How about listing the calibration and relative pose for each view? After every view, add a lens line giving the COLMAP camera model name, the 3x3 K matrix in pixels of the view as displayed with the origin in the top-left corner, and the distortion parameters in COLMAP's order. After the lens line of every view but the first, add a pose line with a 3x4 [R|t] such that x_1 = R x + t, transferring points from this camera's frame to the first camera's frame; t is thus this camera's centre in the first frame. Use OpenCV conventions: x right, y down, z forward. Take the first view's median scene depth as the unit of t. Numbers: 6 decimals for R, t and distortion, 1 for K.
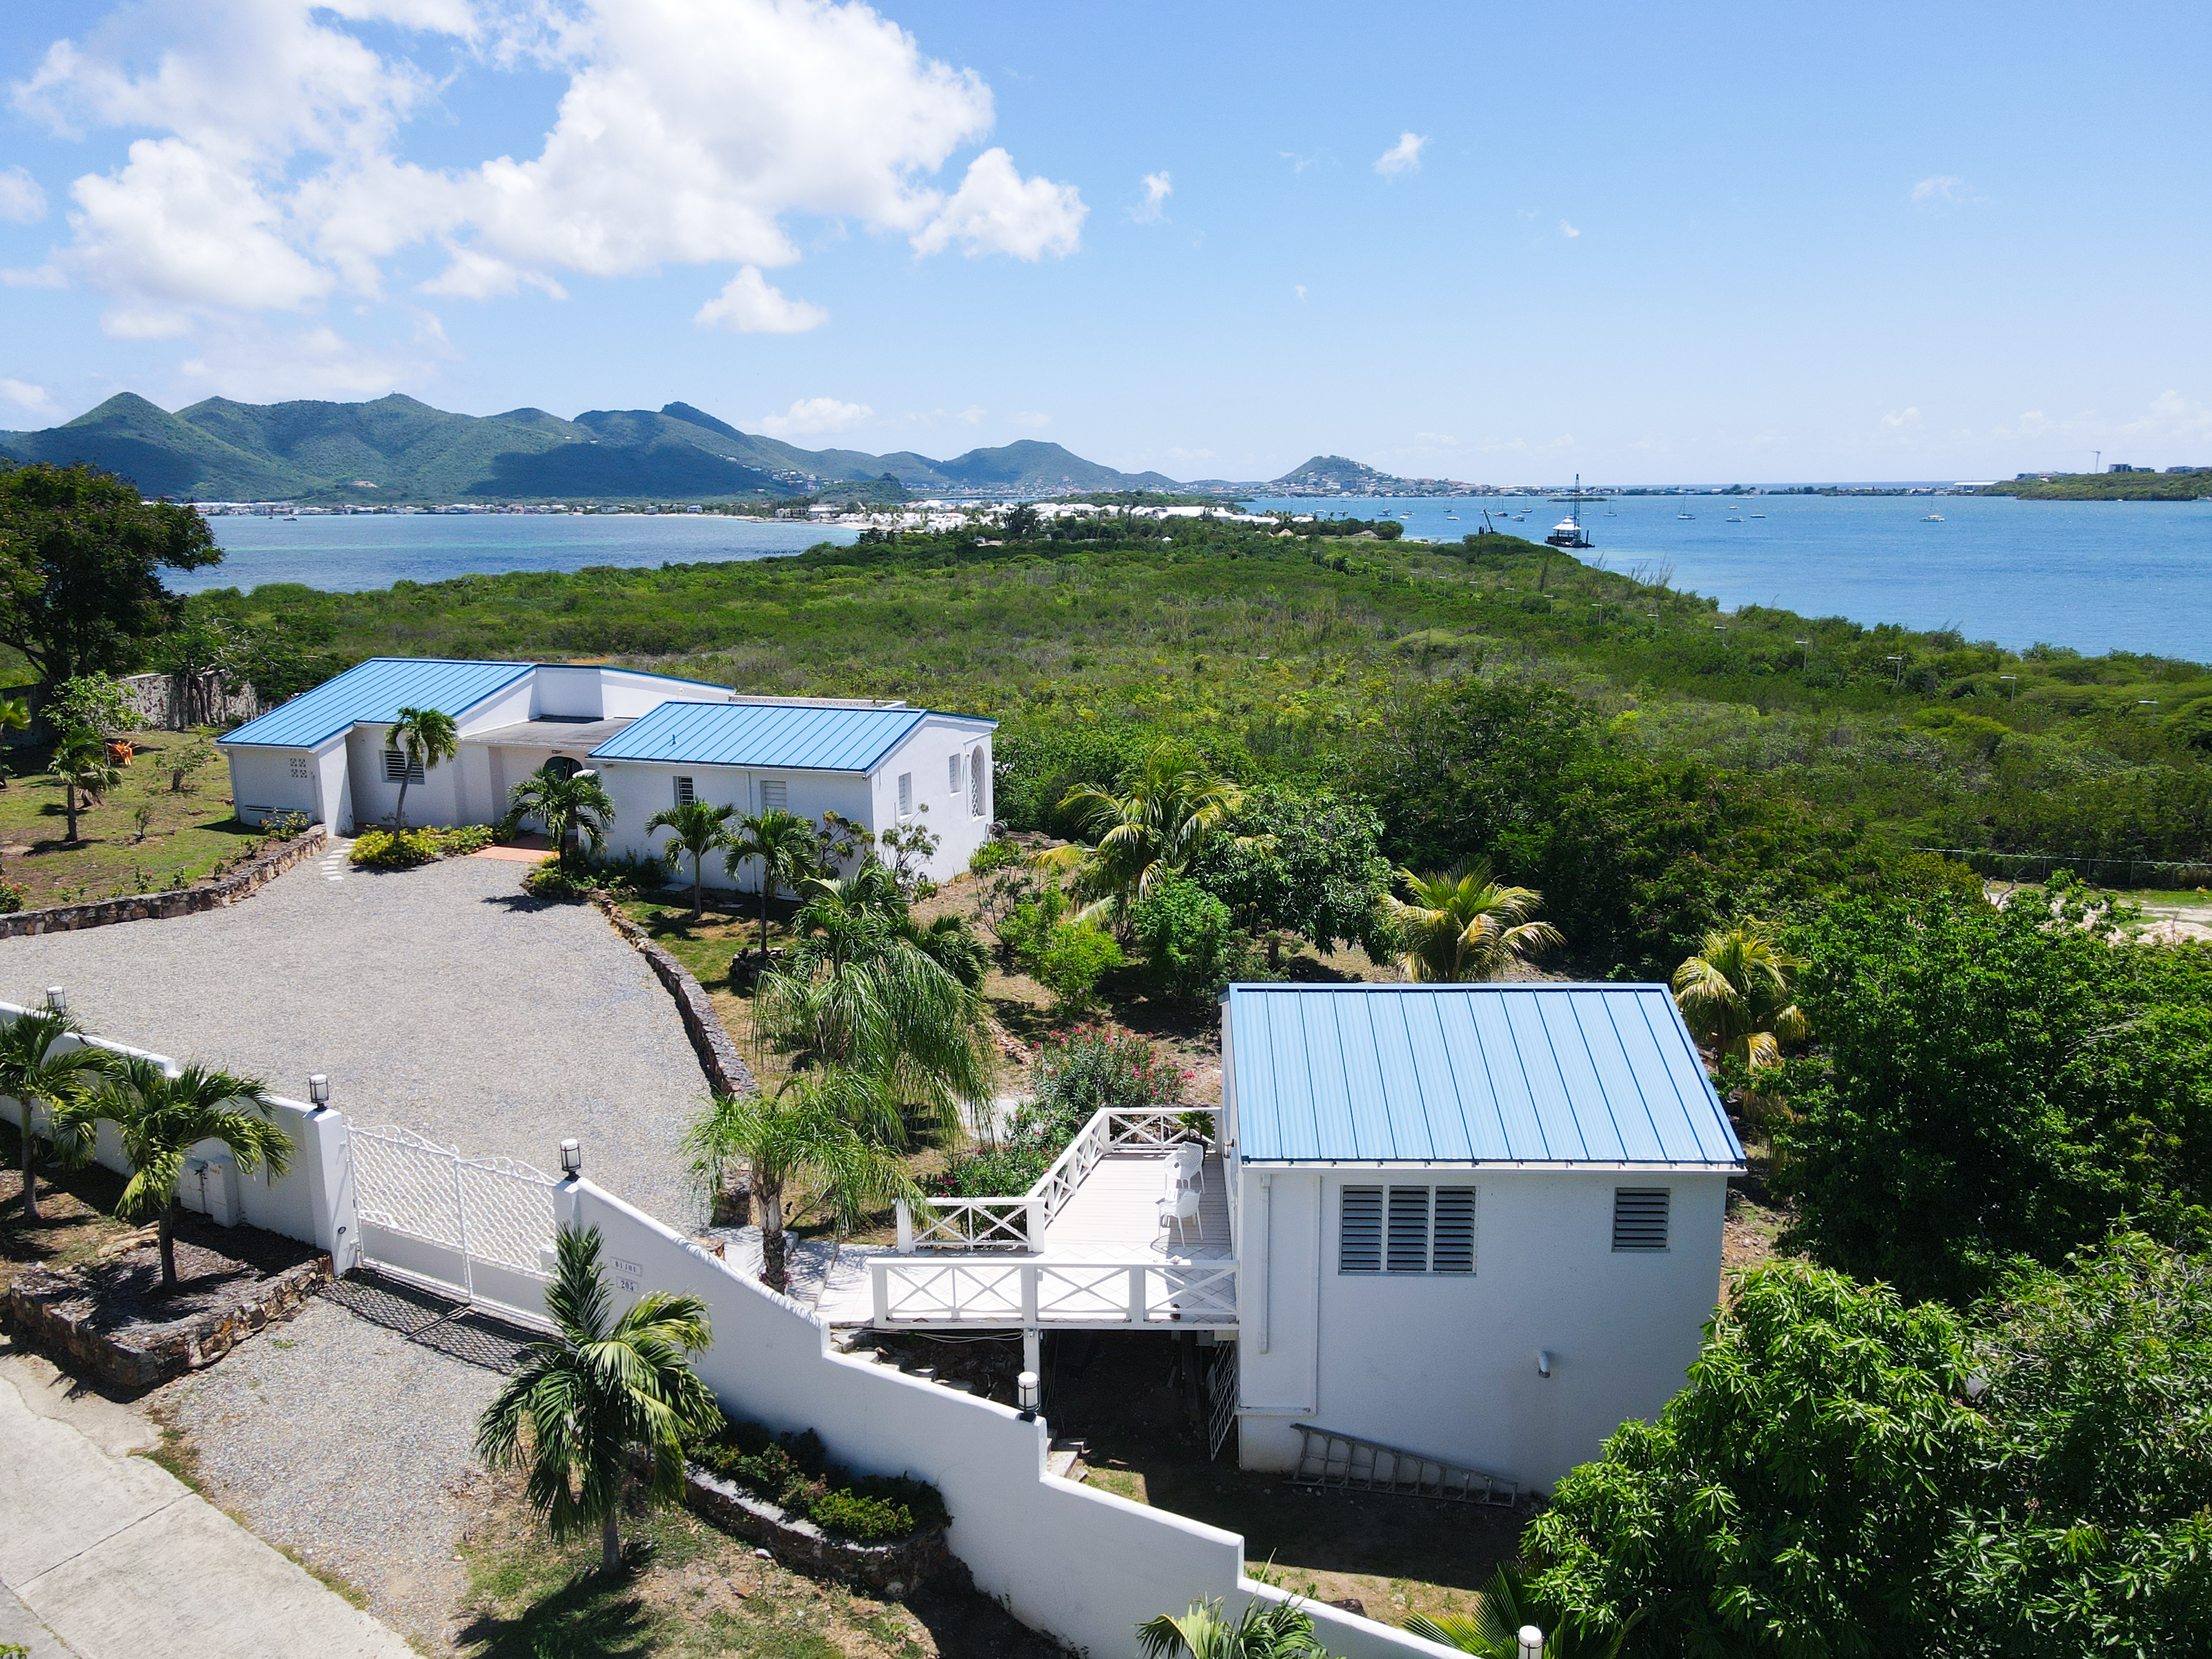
lens RADIAL K [[1604.9, 0, 1099.2], [0, 1604.9, 837.1], [0, 0, 1]] dist [-0.025531, 0.070998]
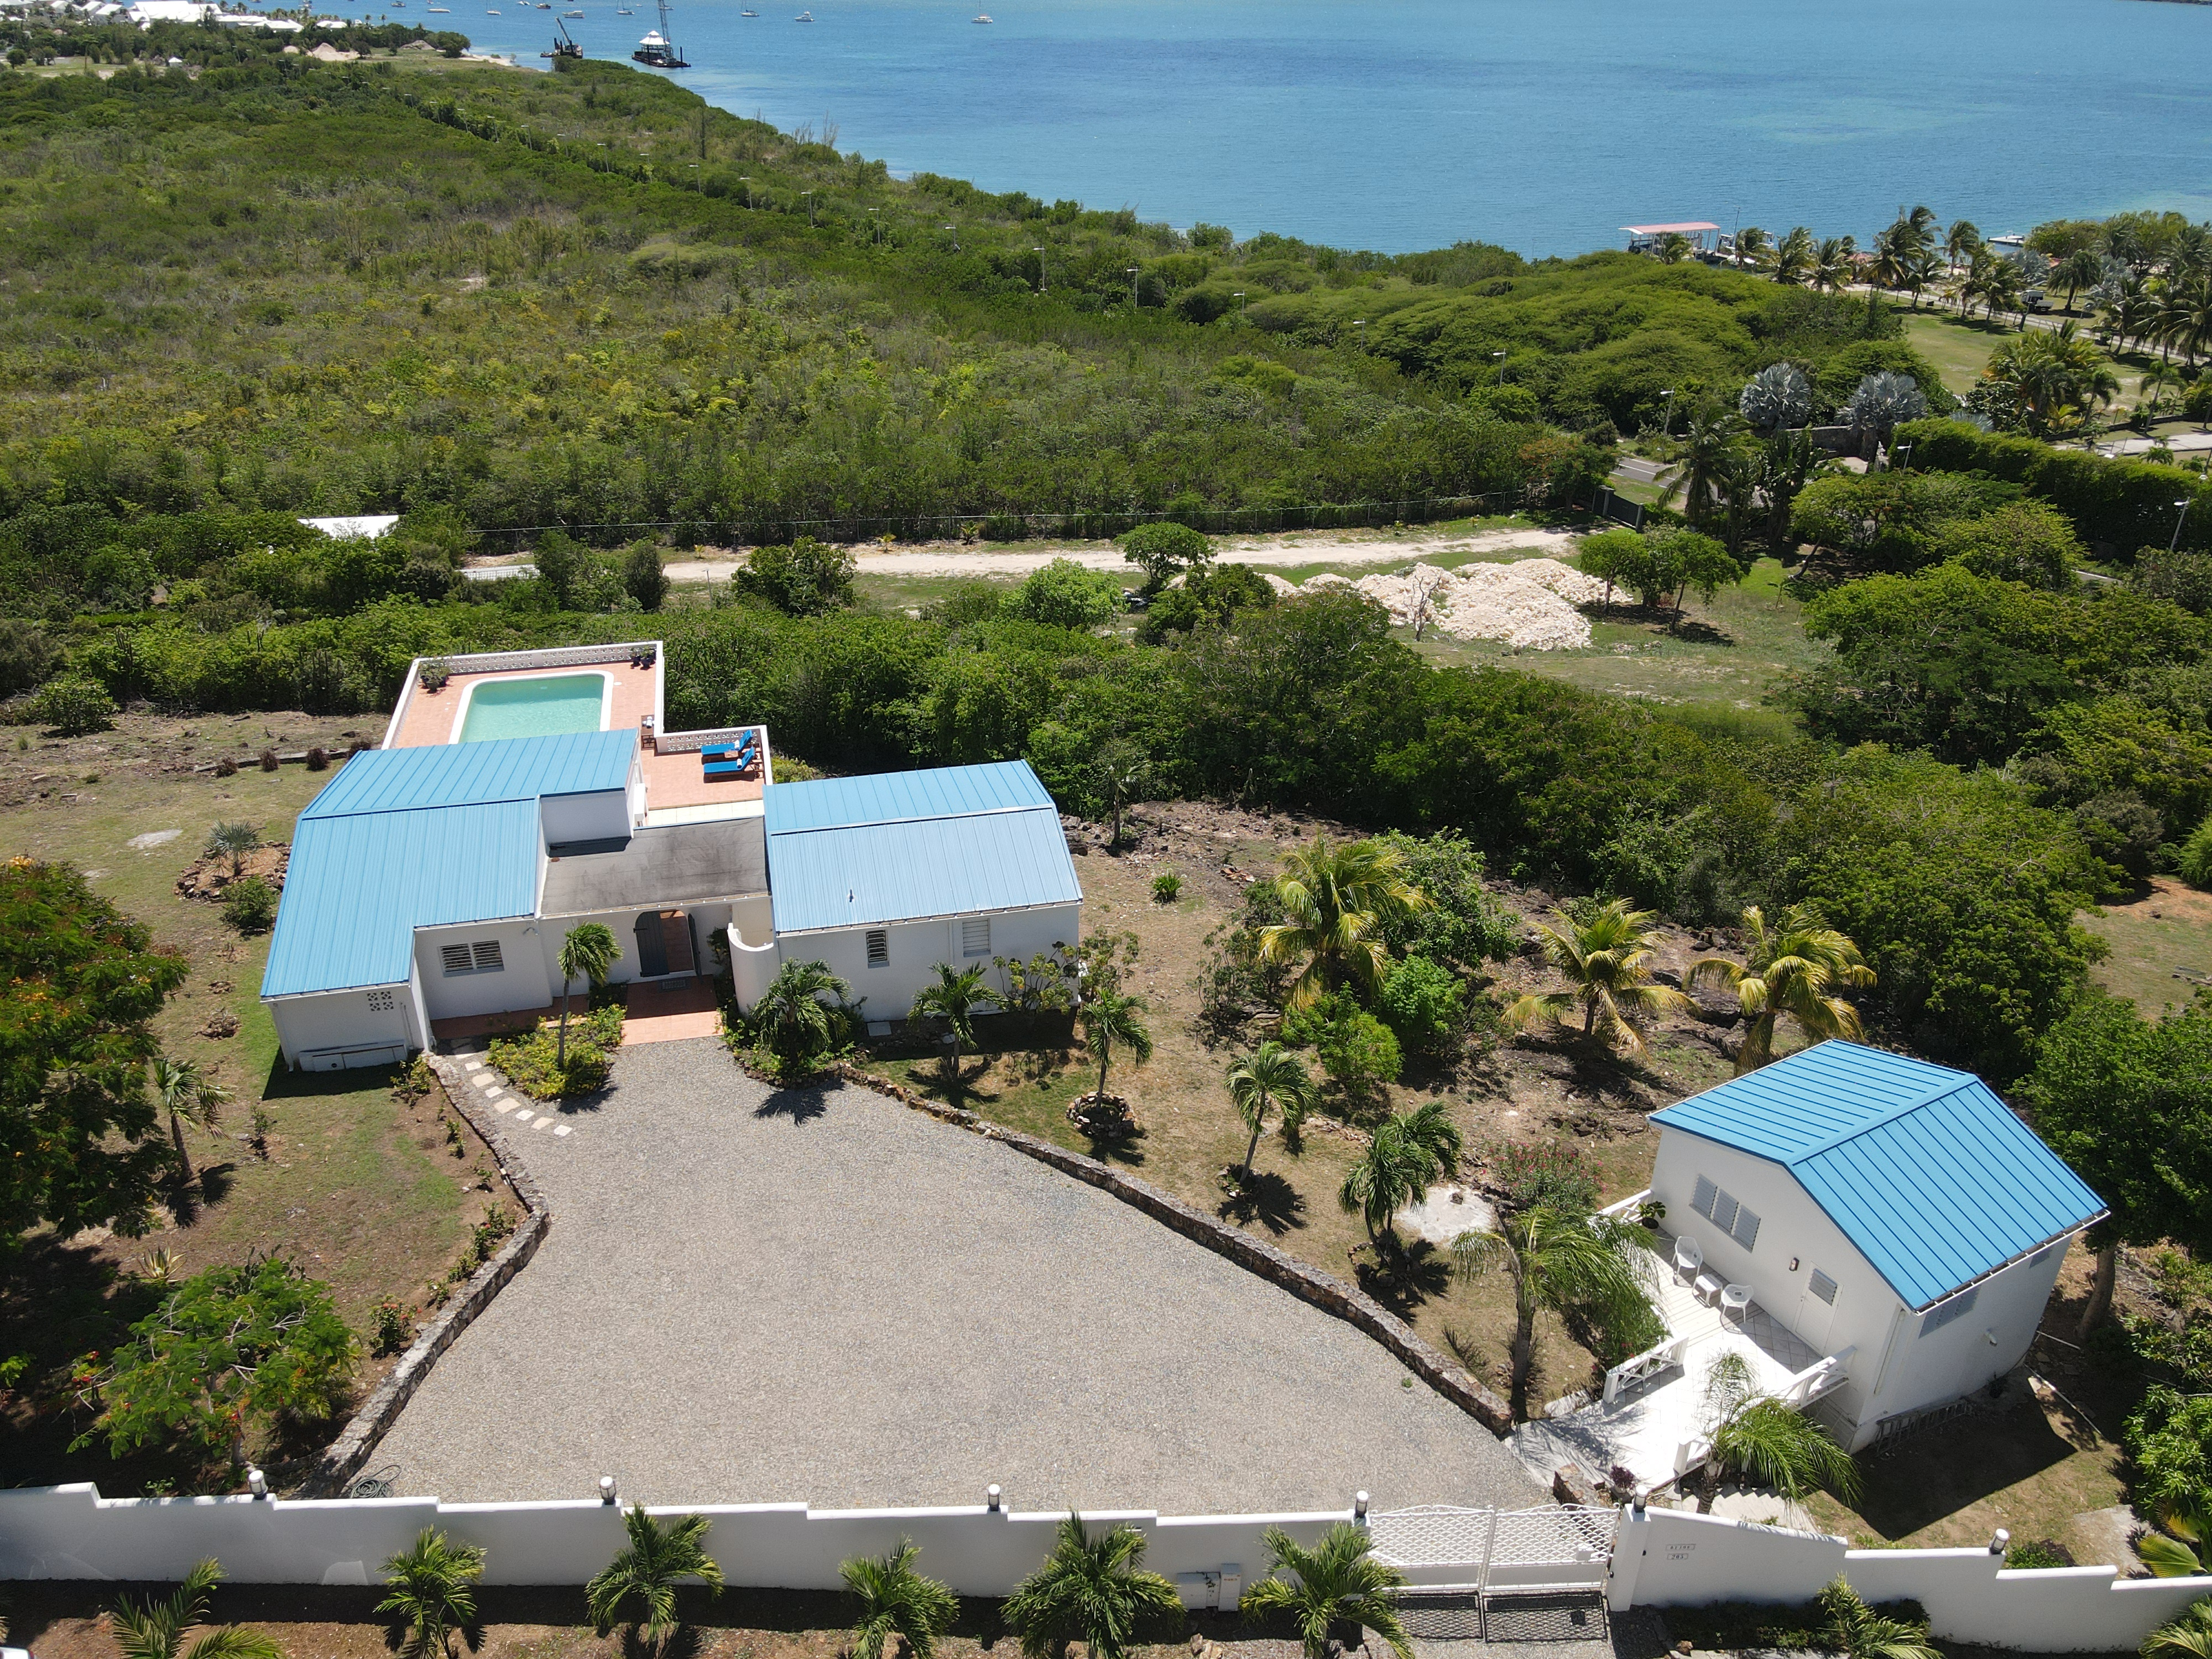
lens RADIAL K [[1591.1, 0, 1077.2], [0, 1591.1, 823.6], [0, 0, 1]] dist [-0.003391, 0.052738]
pose [[0.856072, -0.235757, 0.459956, -0.077721], [0.098116, 0.947855, 0.303223, -0.051448], [-0.507458, -0.214452, 0.834564, 0.012902]]
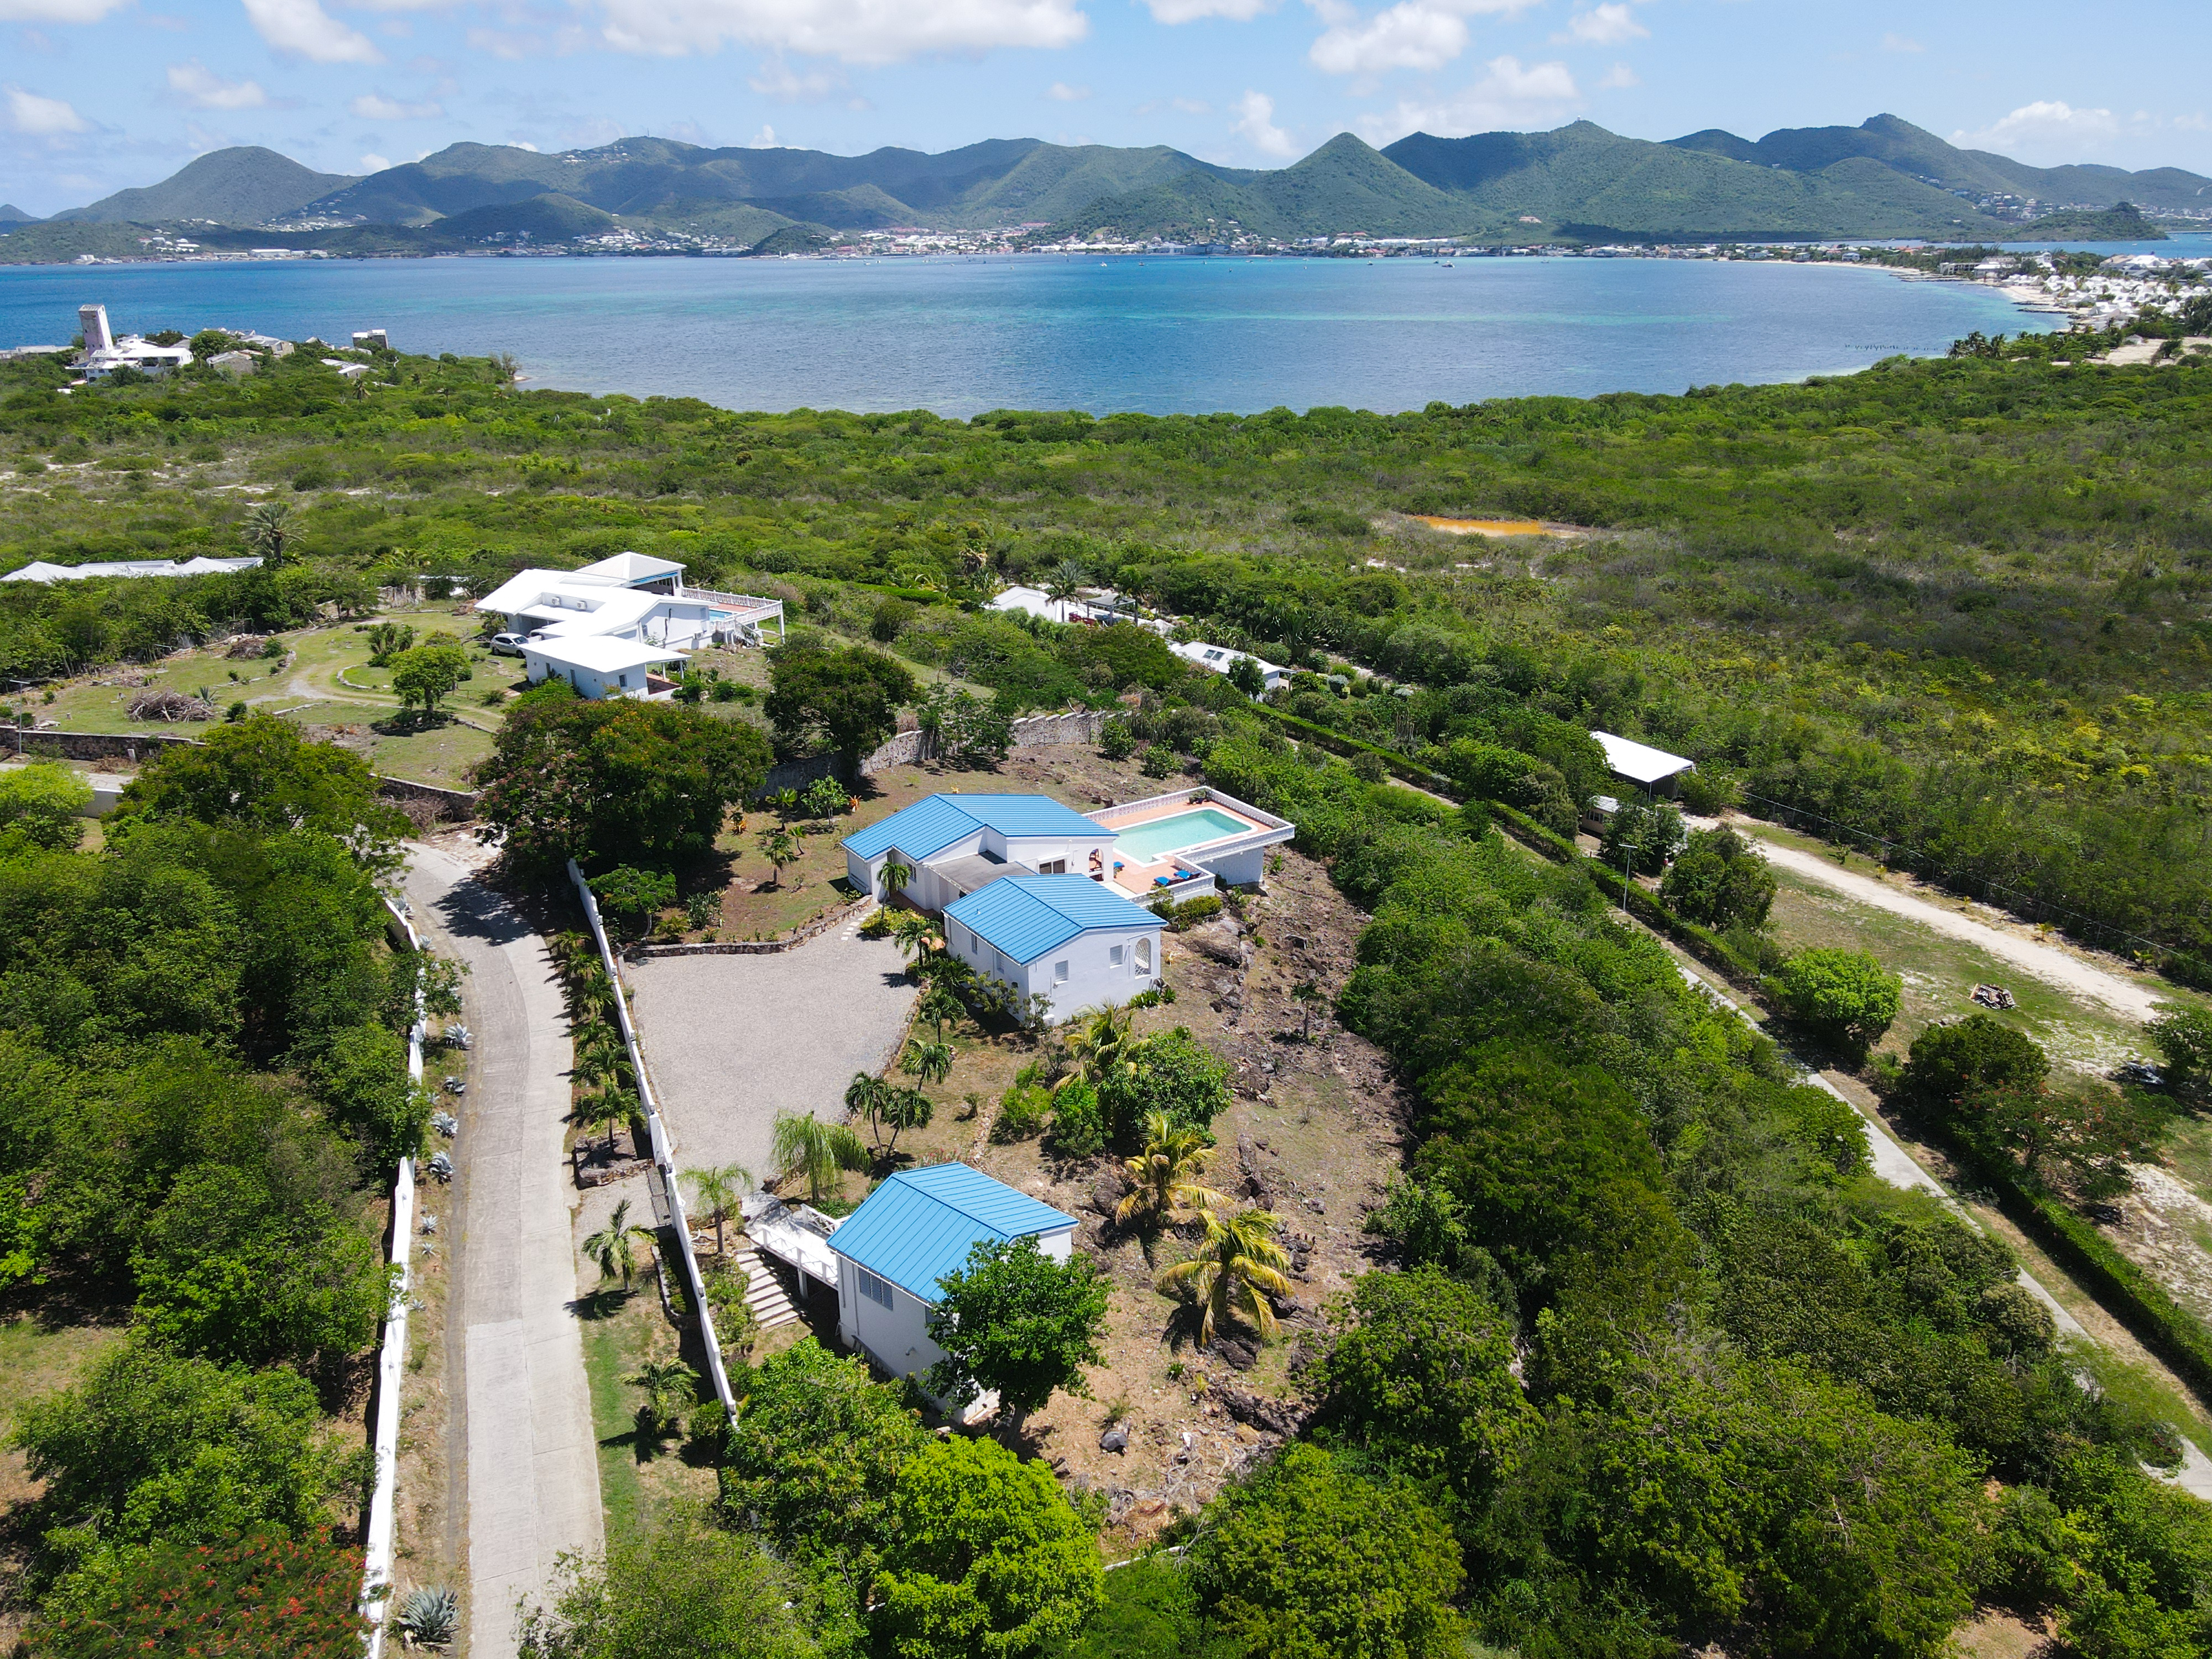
lens RADIAL K [[1597.9, 0, 1102.5], [0, 1597.9, 826.8], [0, 0, 1]] dist [-0.000642, 0.025191]
pose [[0.783534, 0.217660, -0.581978, 0.125788], [-0.127955, 0.973084, 0.191665, -0.072233], [0.608031, -0.075709, 0.790295, -0.057524]]
